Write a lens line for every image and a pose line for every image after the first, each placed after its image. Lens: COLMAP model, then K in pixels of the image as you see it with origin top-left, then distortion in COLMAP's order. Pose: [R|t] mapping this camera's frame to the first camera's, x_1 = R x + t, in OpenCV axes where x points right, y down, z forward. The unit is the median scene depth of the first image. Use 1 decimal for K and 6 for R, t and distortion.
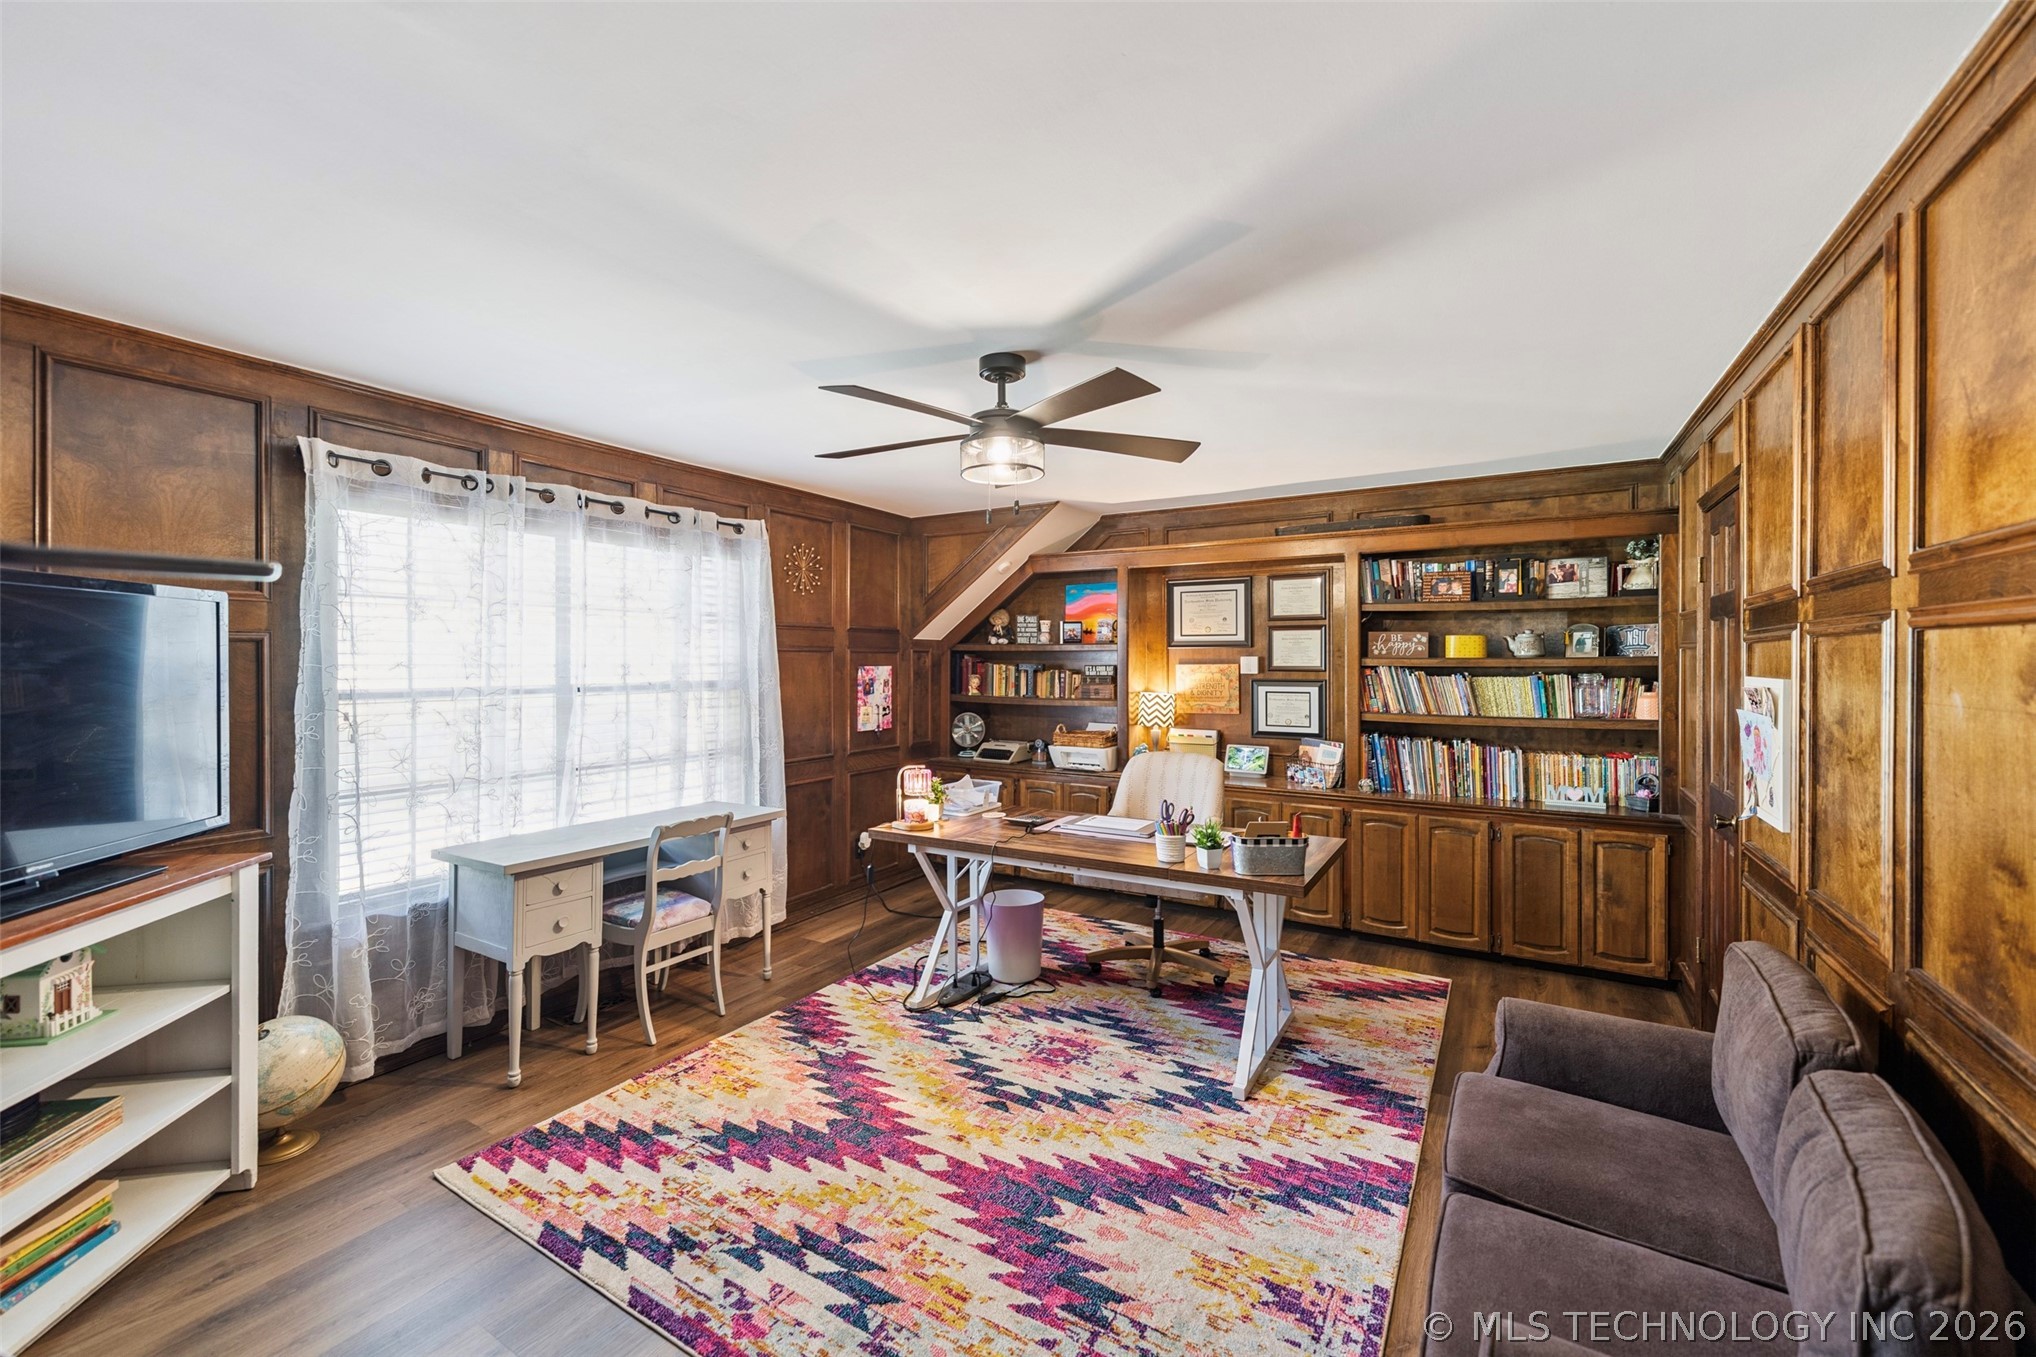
lens RADIAL K [[831.4, 0, 1016.6], [0, 831.4, 667.4], [0, 0, 1]] dist [0.003389, -0.001118]
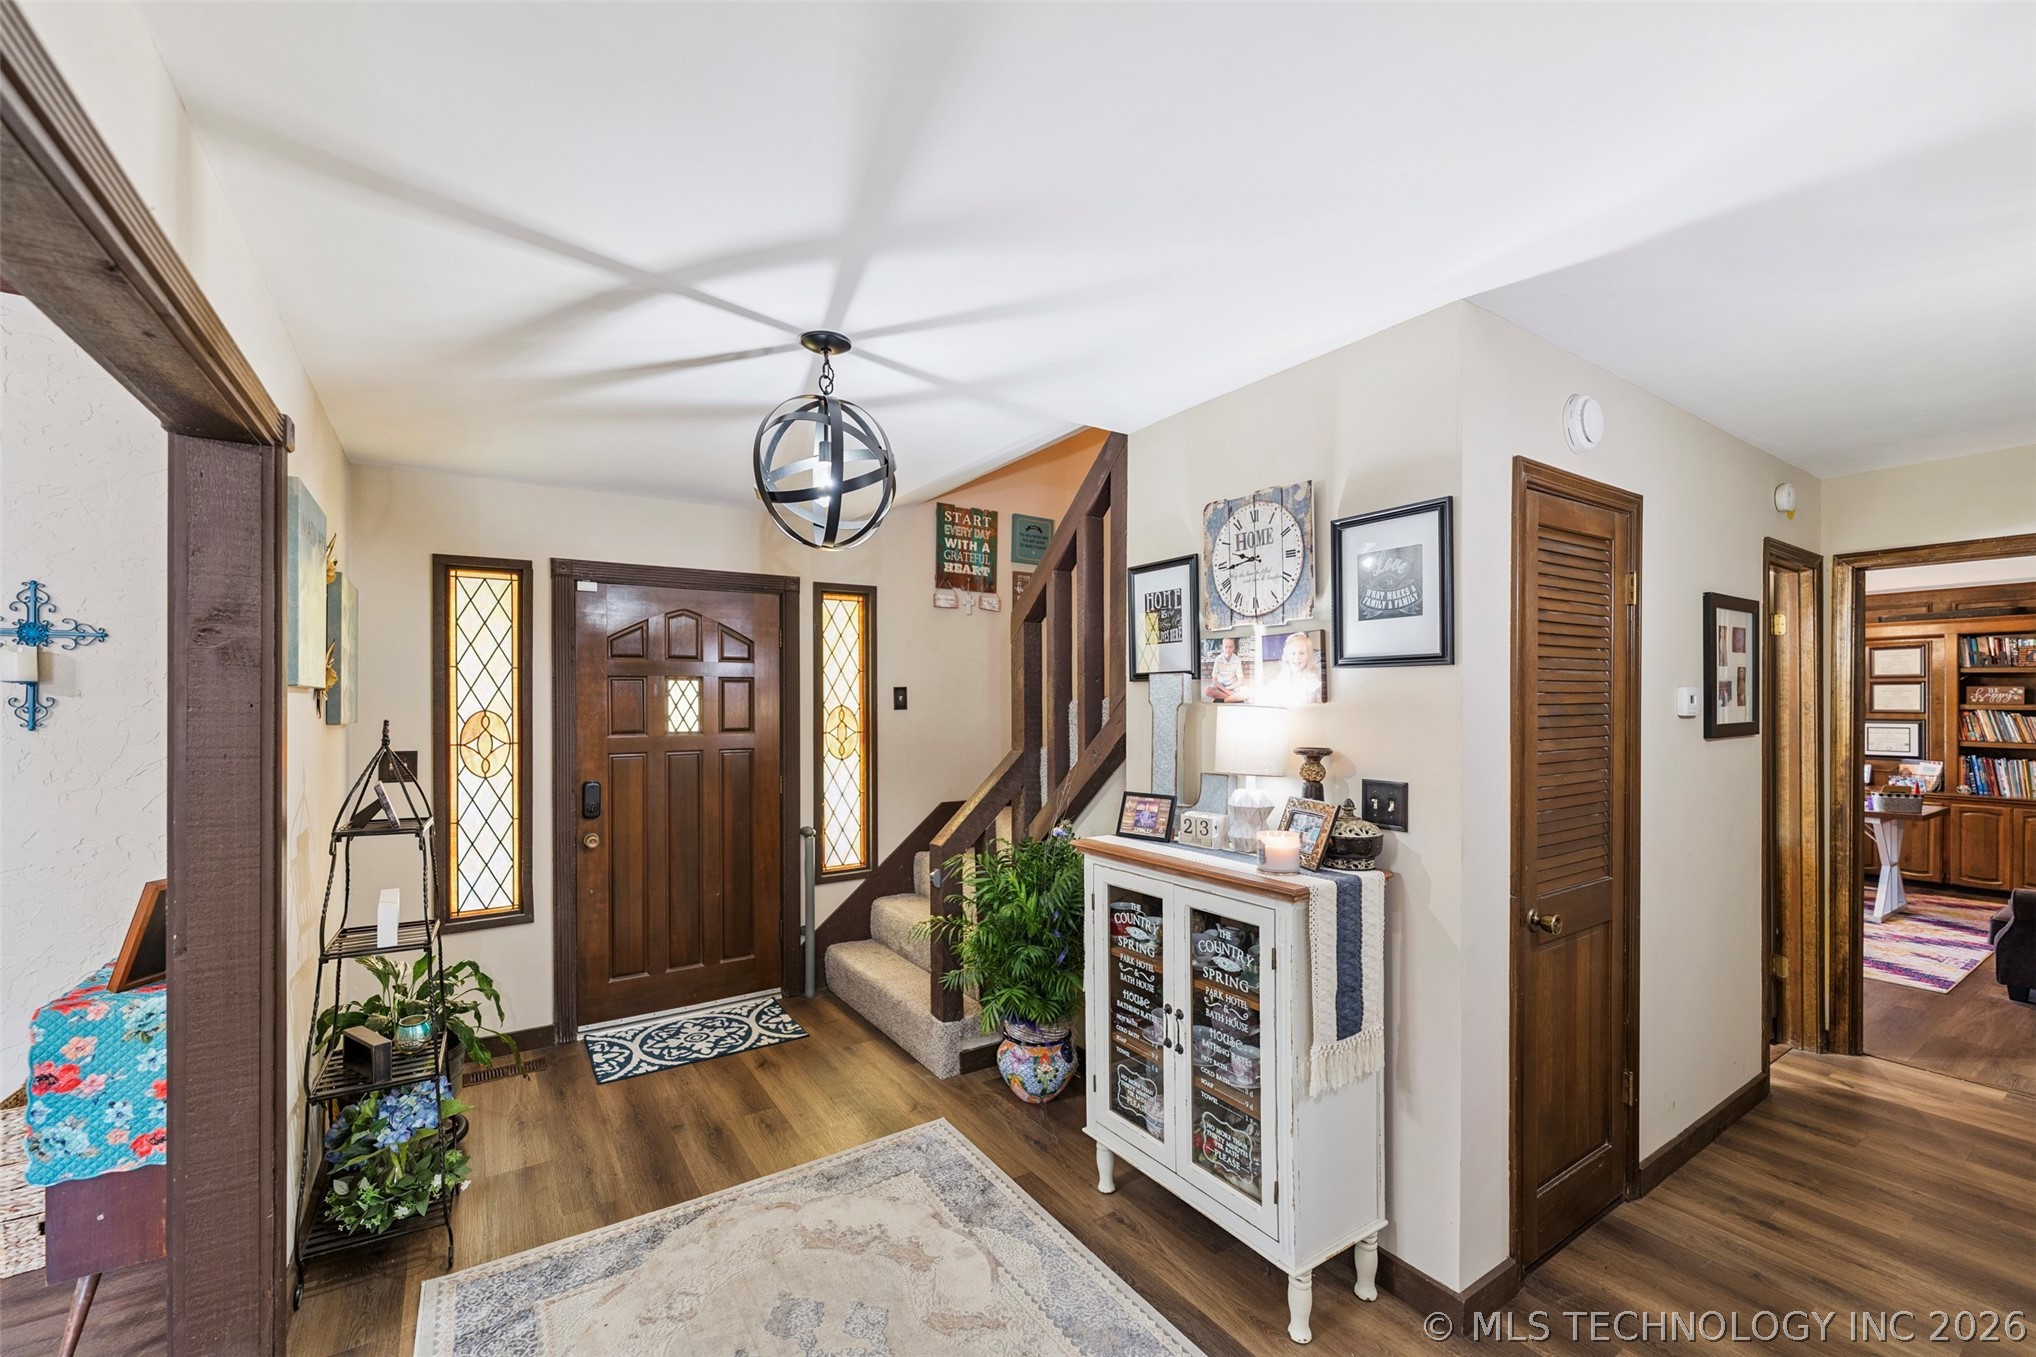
lens RADIAL K [[831.4, 0, 993.9], [0, 831.4, 710.7], [0, 0, 1]] dist [0.003389, -0.001118]
pose [[0.892663, -0.004191, -0.450706, -0.452655], [0.007127, 0.999963, 0.004817, -0.019474], [0.450669, -0.007512, 0.892660, -1.101864]]
